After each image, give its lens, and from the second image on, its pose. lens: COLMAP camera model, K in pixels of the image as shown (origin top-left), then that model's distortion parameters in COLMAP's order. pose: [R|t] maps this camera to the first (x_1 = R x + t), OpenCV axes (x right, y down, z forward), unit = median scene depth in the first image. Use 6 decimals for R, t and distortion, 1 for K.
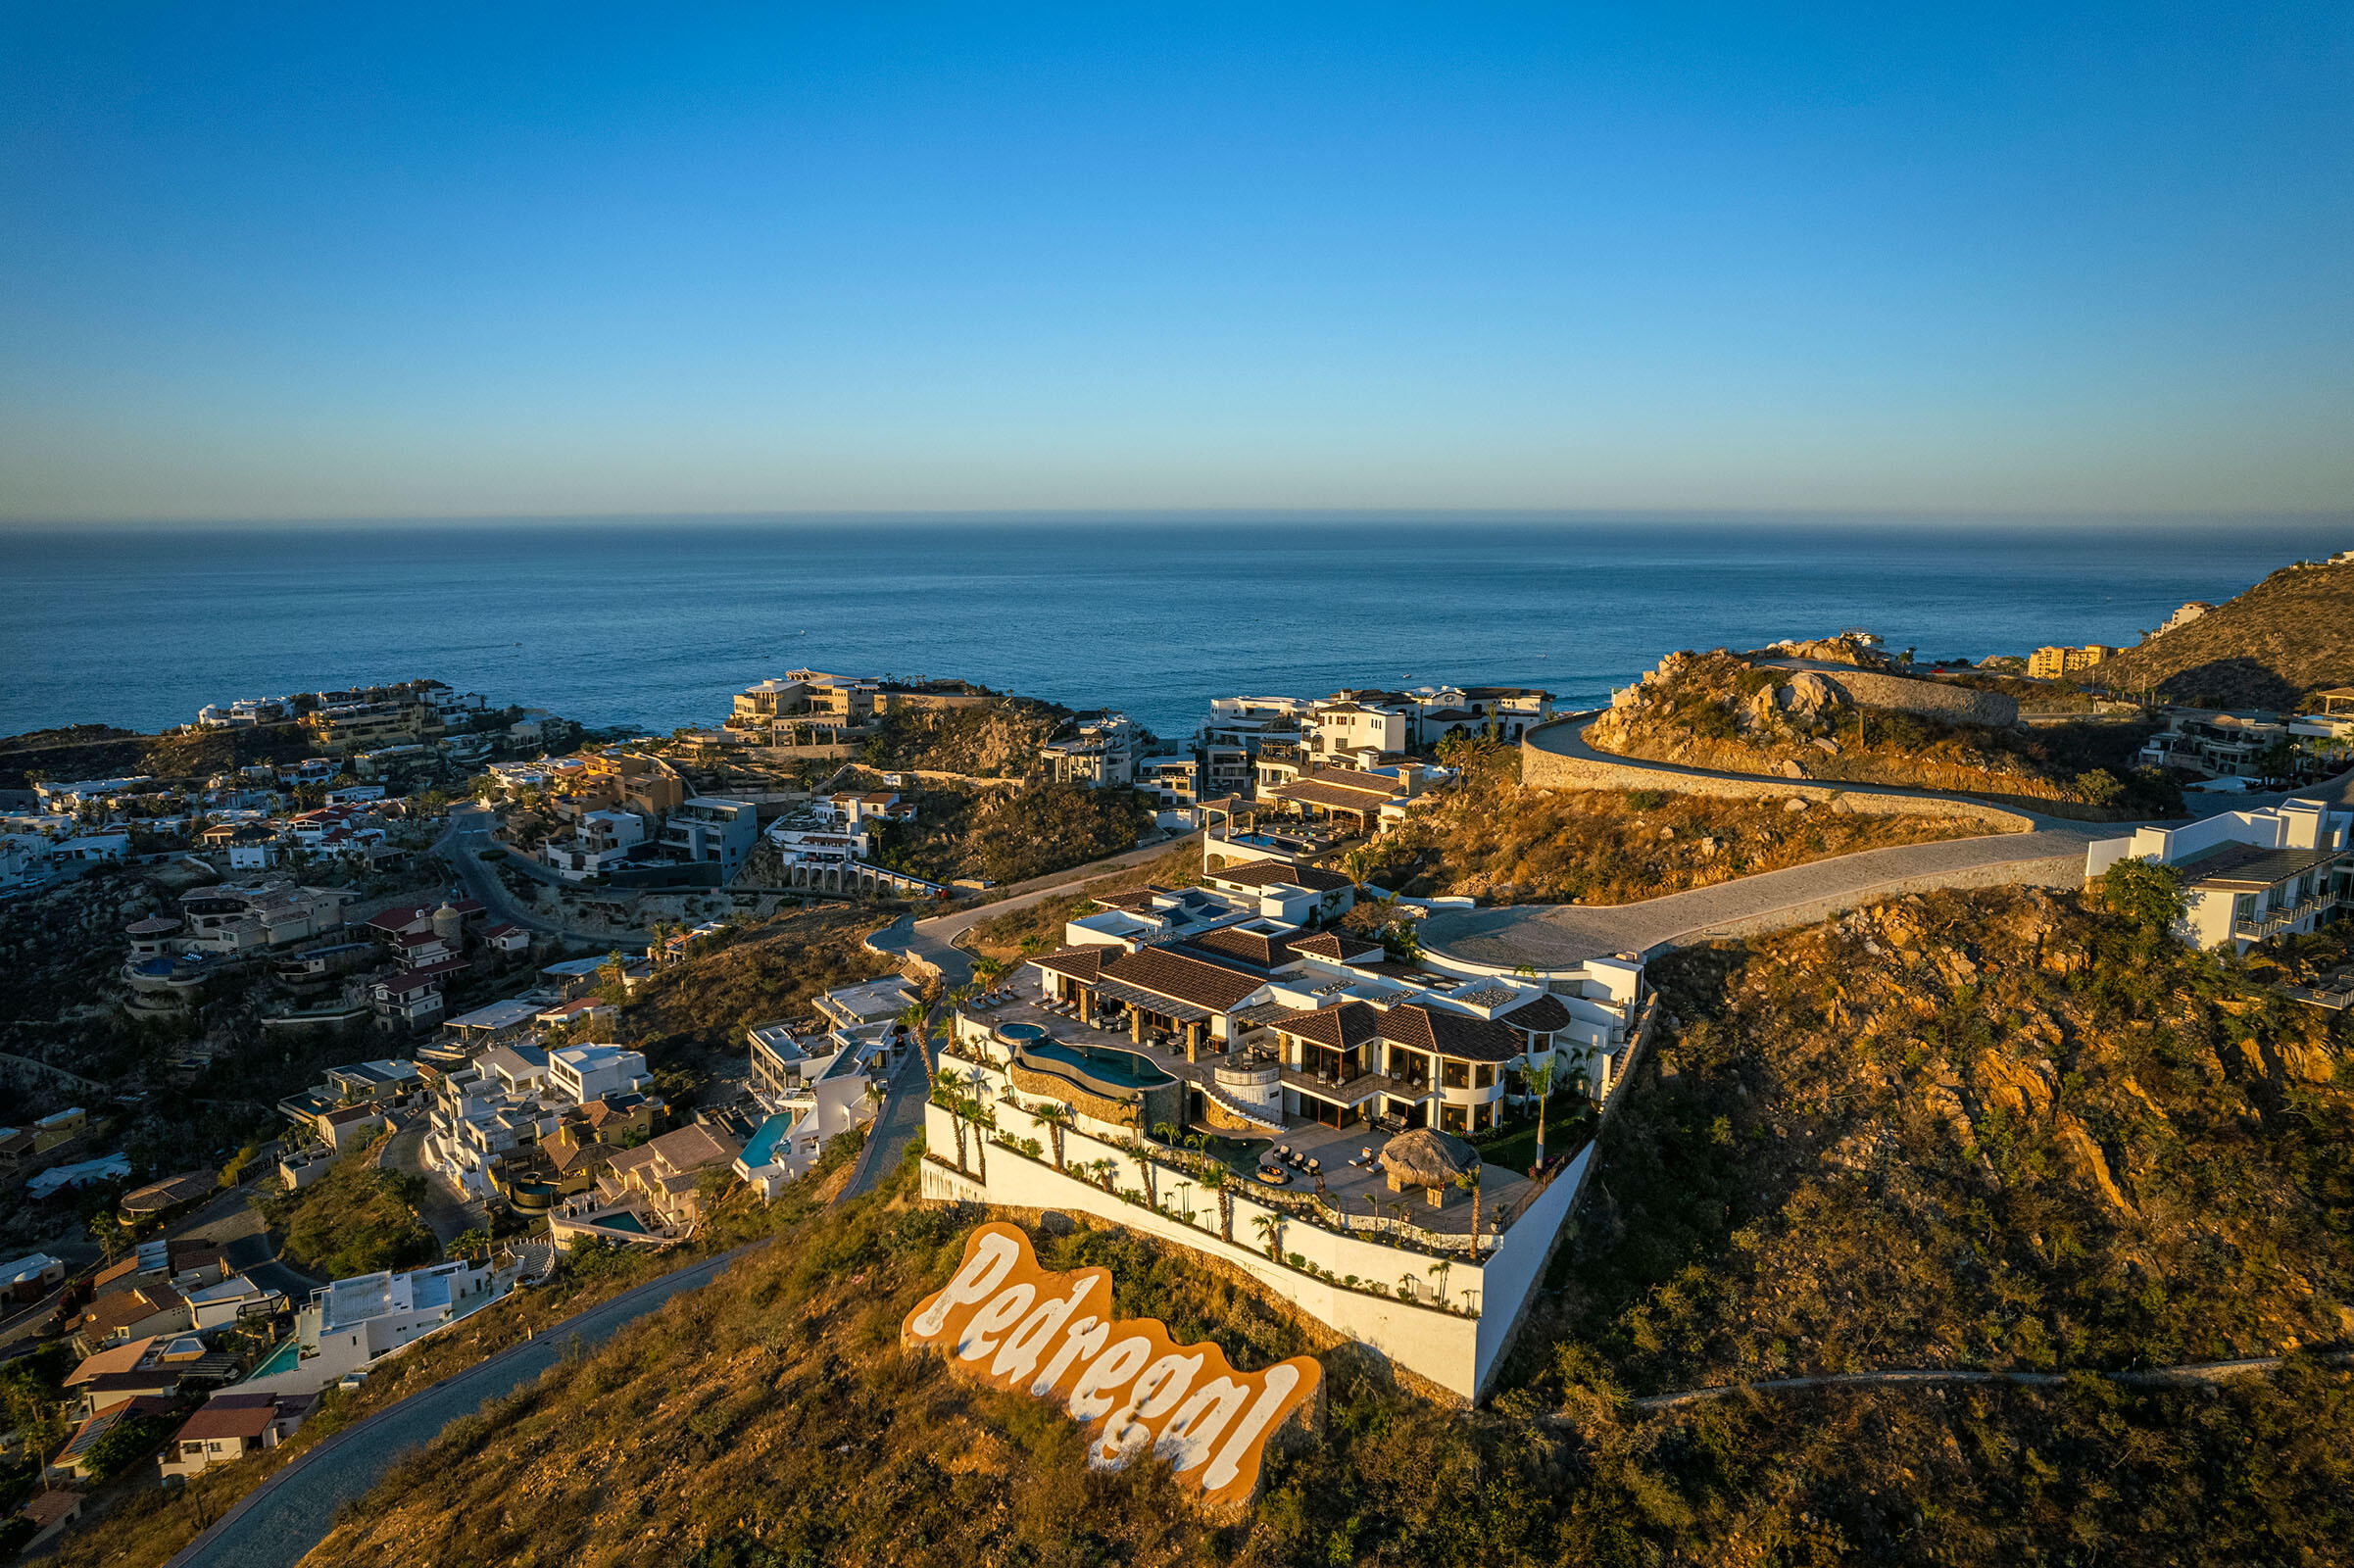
lens RADIAL K [[1519.3, 0, 1177.0], [0, 1519.3, 784.0], [0, 0, 1]] dist [-0.066191, 0.058536]
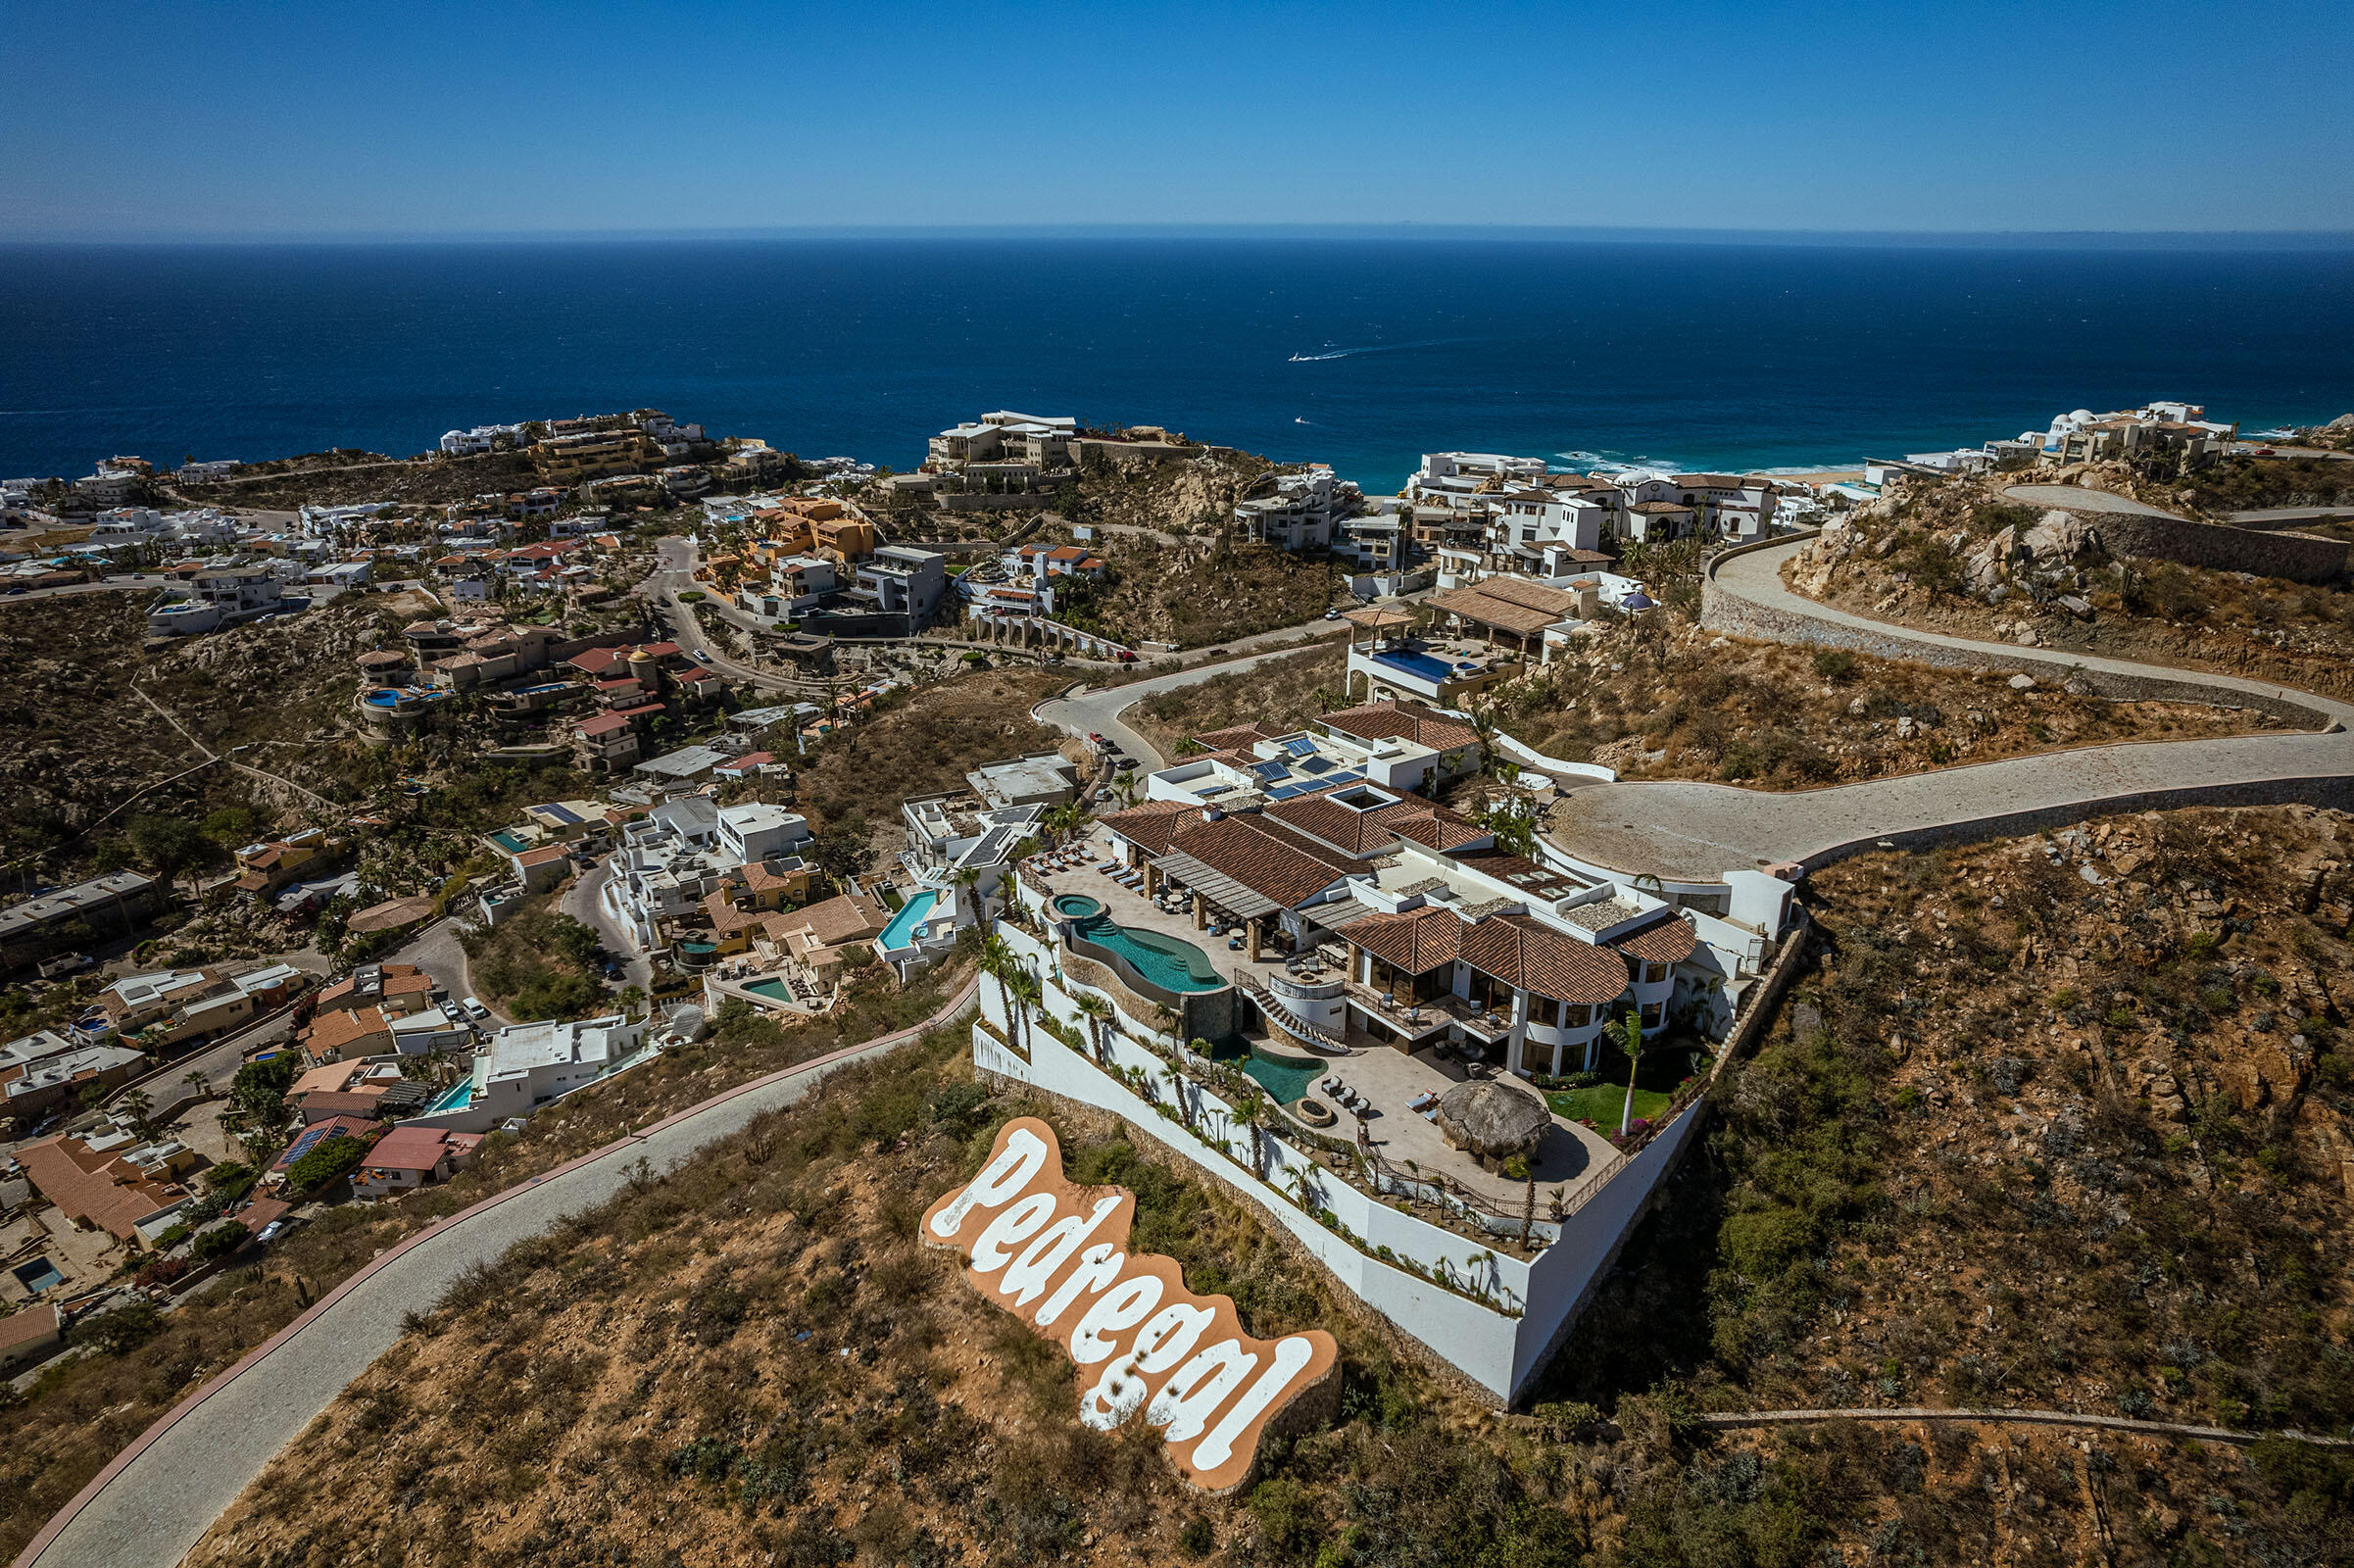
lens RADIAL K [[1511.6, 0, 1177.0], [0, 1511.6, 784.0], [0, 0, 1]] dist [-0.065404, 0.057164]
pose [[0.987604, 0.060015, -0.145041, 0.086736], [-0.033488, 0.983307, 0.178846, -0.074815], [0.153354, -0.171772, 0.973127, 0.140879]]
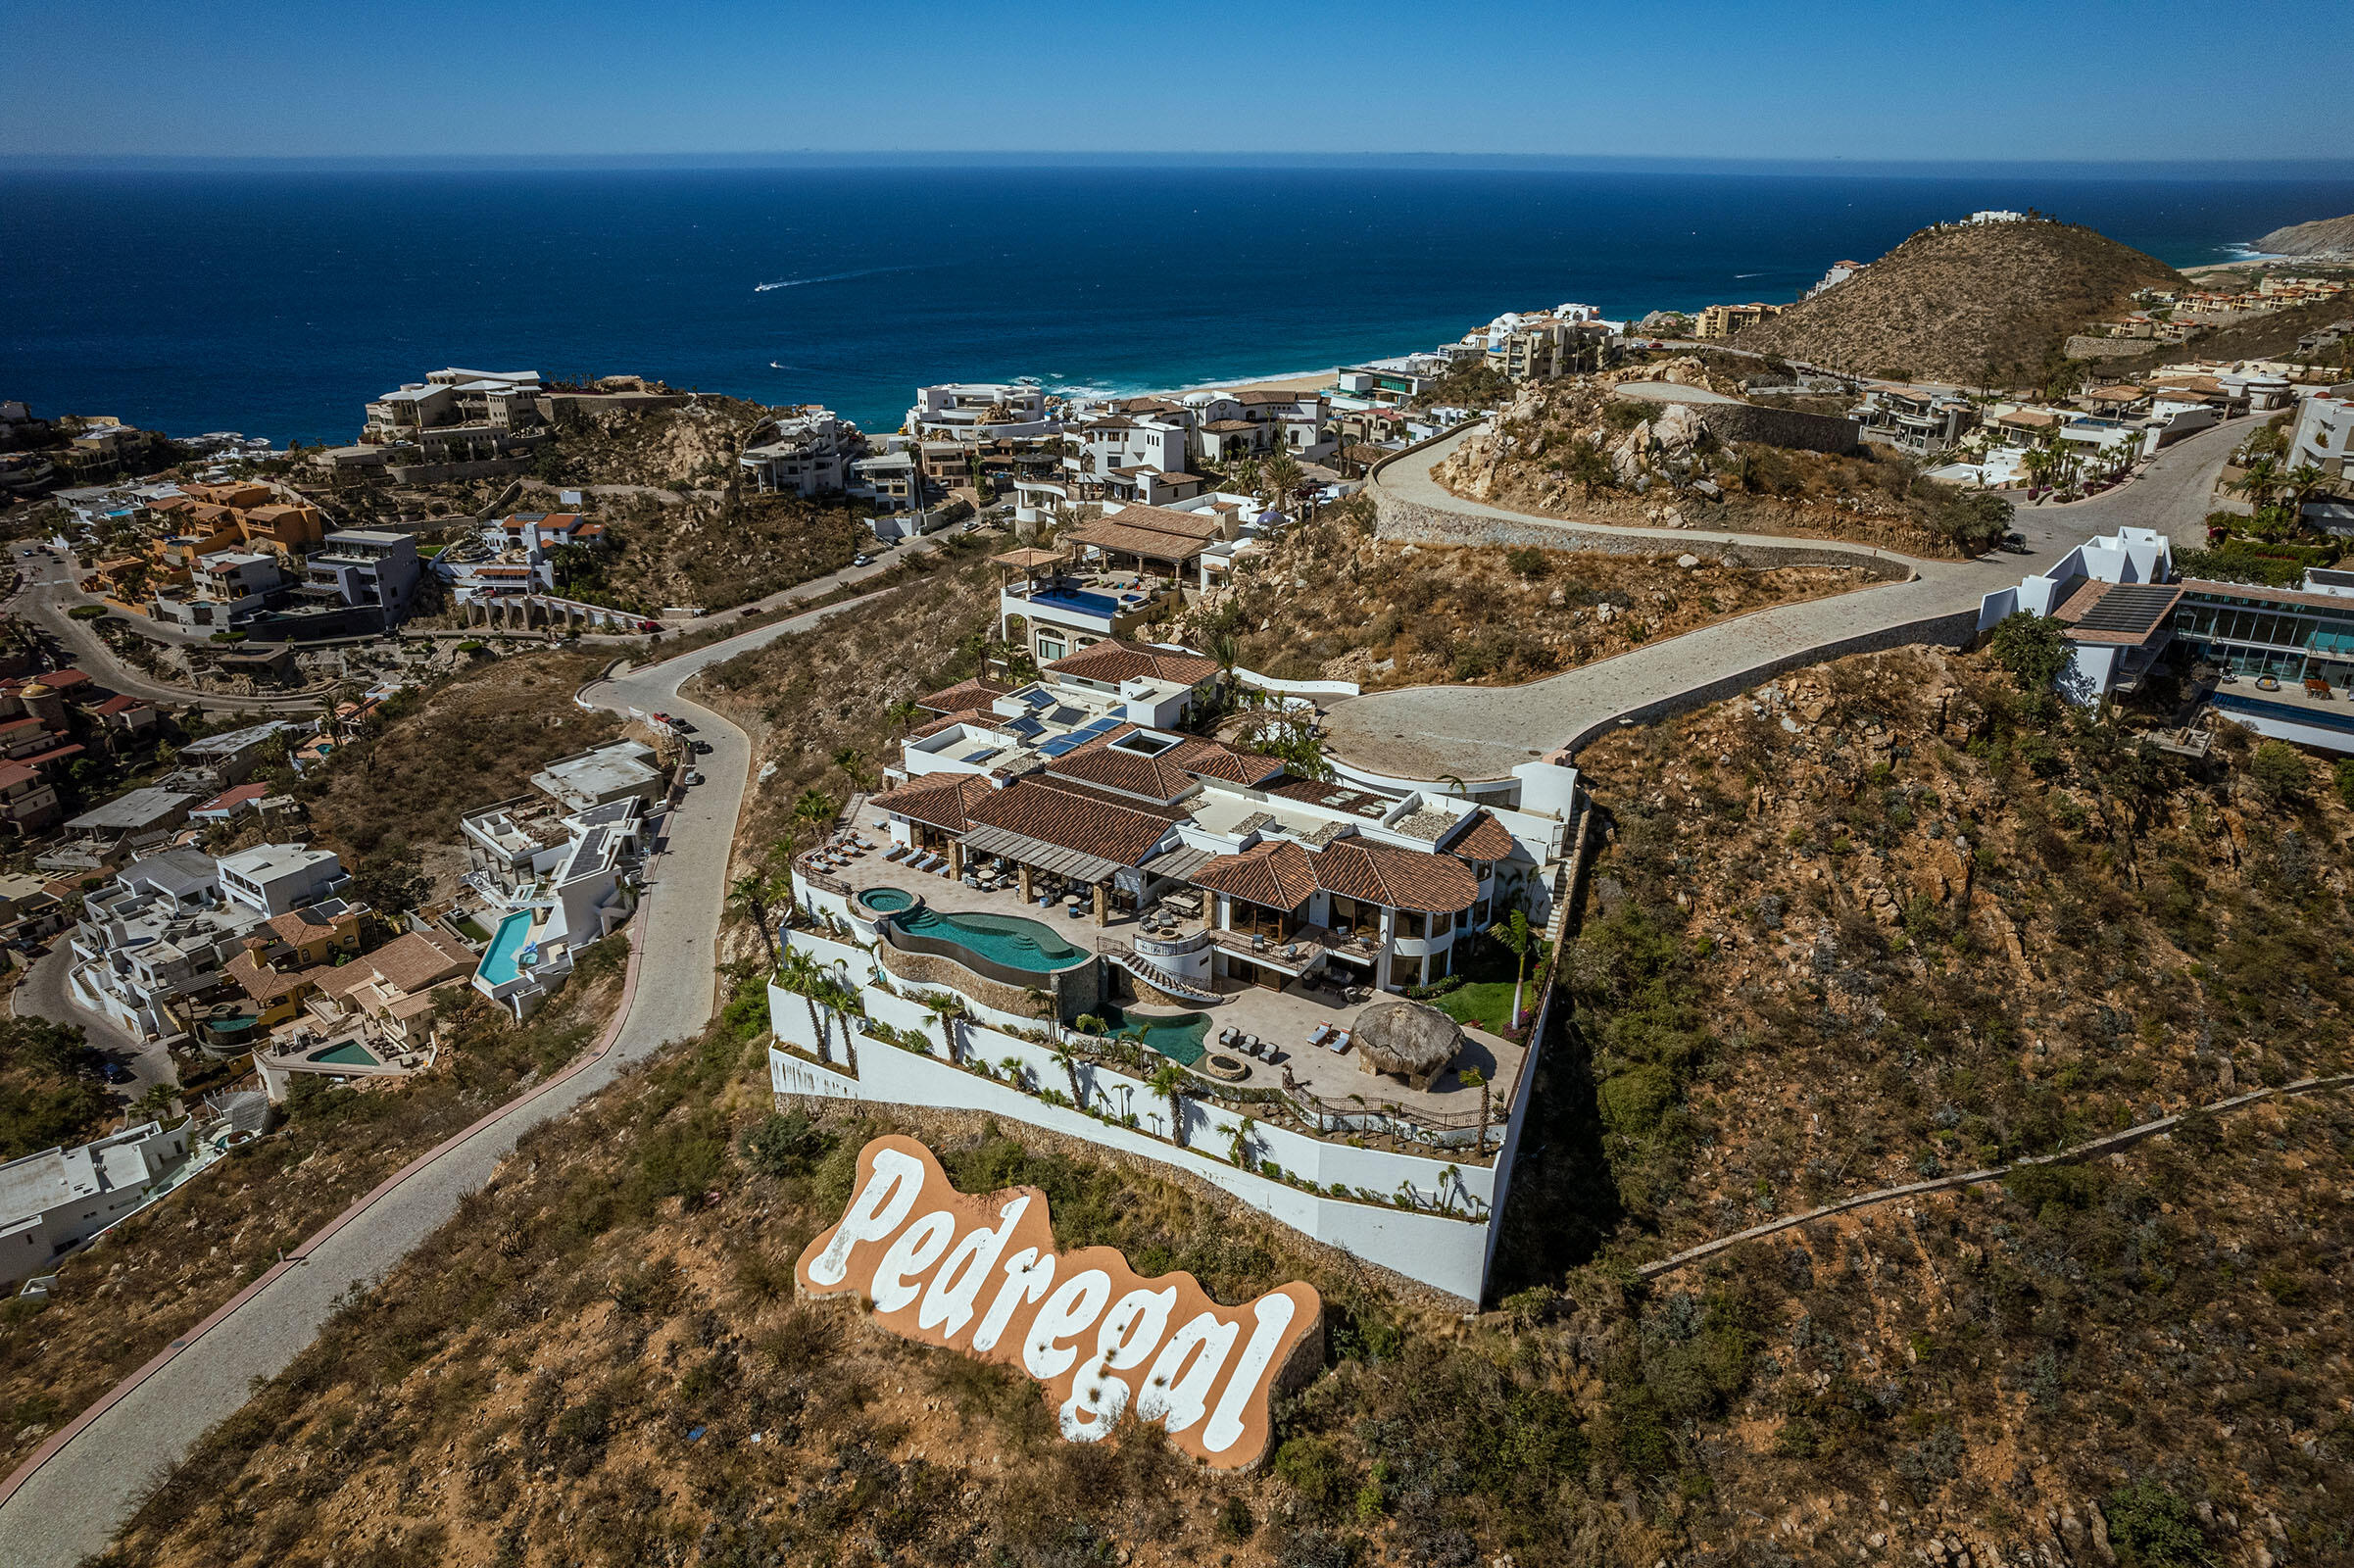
lens RADIAL K [[1519.3, 0, 1177.0], [0, 1519.3, 784.0], [0, 0, 1]] dist [-0.066191, 0.058536]
pose [[0.977186, -0.077193, 0.197858, -0.107415], [0.032618, 0.975105, 0.219333, -0.079350], [-0.209863, -0.207876, 0.955377, 0.182762]]
